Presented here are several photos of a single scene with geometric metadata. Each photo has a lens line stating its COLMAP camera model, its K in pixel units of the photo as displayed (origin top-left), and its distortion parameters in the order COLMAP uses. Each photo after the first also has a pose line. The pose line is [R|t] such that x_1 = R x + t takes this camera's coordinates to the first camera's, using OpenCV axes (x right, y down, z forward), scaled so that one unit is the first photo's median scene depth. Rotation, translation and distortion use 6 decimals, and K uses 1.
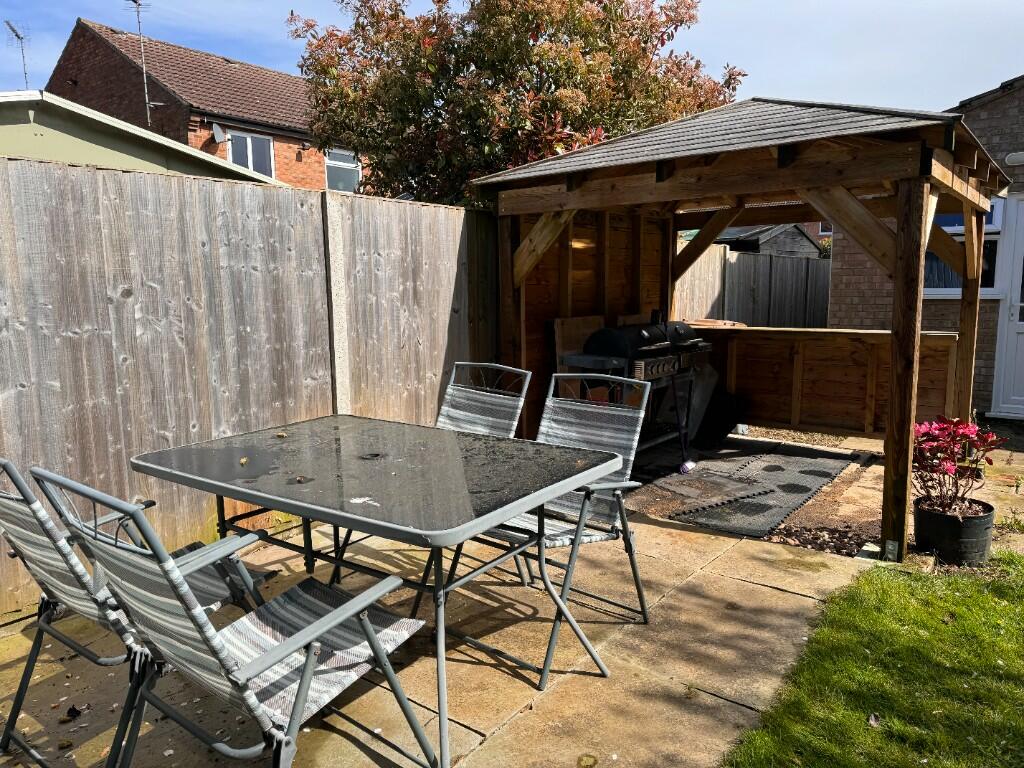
lens RADIAL K [[715.4, 0, 518.2], [0, 715.4, 385.6], [0, 0, 1]] dist [0.075519, -0.069953]
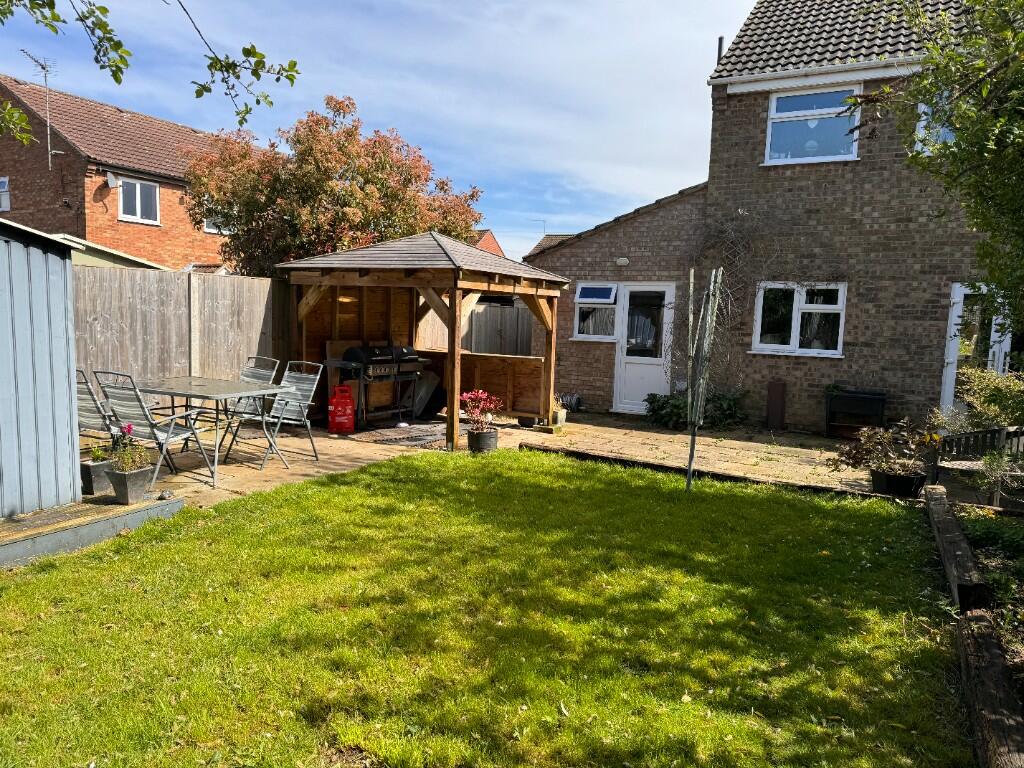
lens RADIAL K [[715.4, 0, 511.8], [0, 715.4, 384.5], [0, 0, 1]] dist [0.075519, -0.069953]
pose [[0.989411, 0.033177, 0.141298, 0.294311], [-0.027034, 0.998613, -0.045173, 0.096848], [-0.142601, 0.040875, 0.988936, -0.956549]]
